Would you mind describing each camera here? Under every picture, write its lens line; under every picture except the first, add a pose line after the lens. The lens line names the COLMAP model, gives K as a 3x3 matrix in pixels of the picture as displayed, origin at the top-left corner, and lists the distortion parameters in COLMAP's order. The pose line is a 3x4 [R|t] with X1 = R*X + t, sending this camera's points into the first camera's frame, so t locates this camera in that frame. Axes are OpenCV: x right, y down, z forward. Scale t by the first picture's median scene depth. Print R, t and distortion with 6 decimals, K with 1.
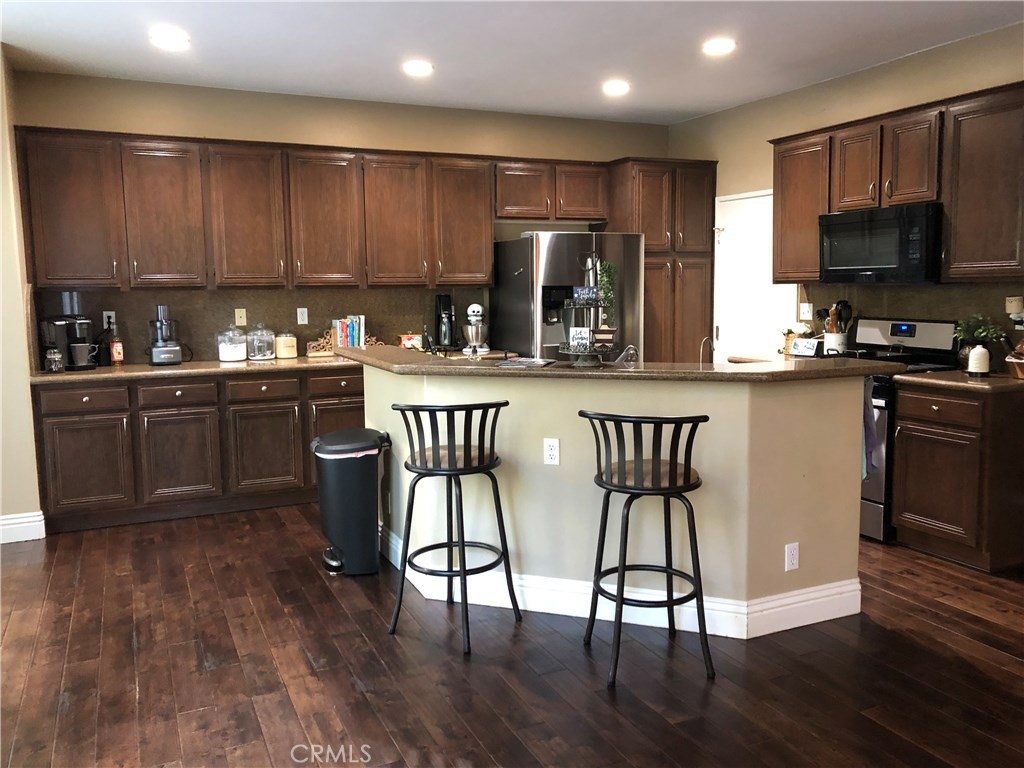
lens RADIAL K [[835.7, 0, 515.2], [0, 835.7, 377.0], [0, 0, 1]] dist [0.053149, -0.126081]
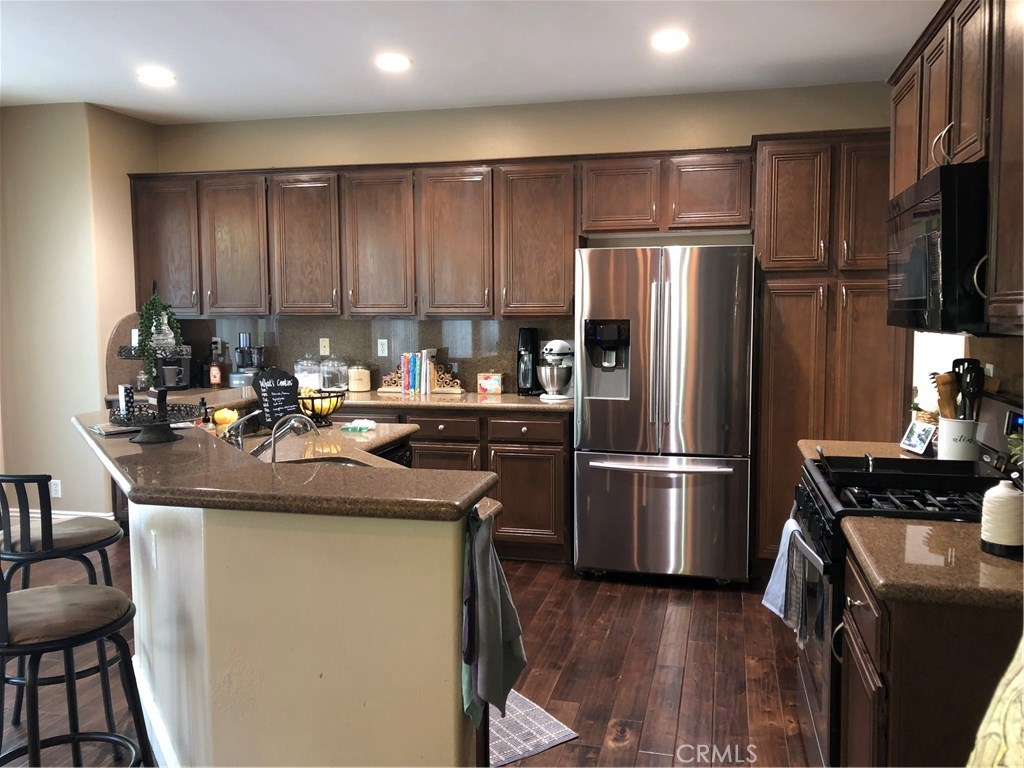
lens RADIAL K [[859.7, 0, 510.4], [0, 859.7, 387.2], [0, 0, 1]] dist [0.003069, 0.003185]
pose [[0.776495, 0.069373, -0.626293, 0.465781], [-0.070757, 0.997234, 0.022735, -0.060665], [0.626138, 0.026661, 0.779257, 0.345742]]
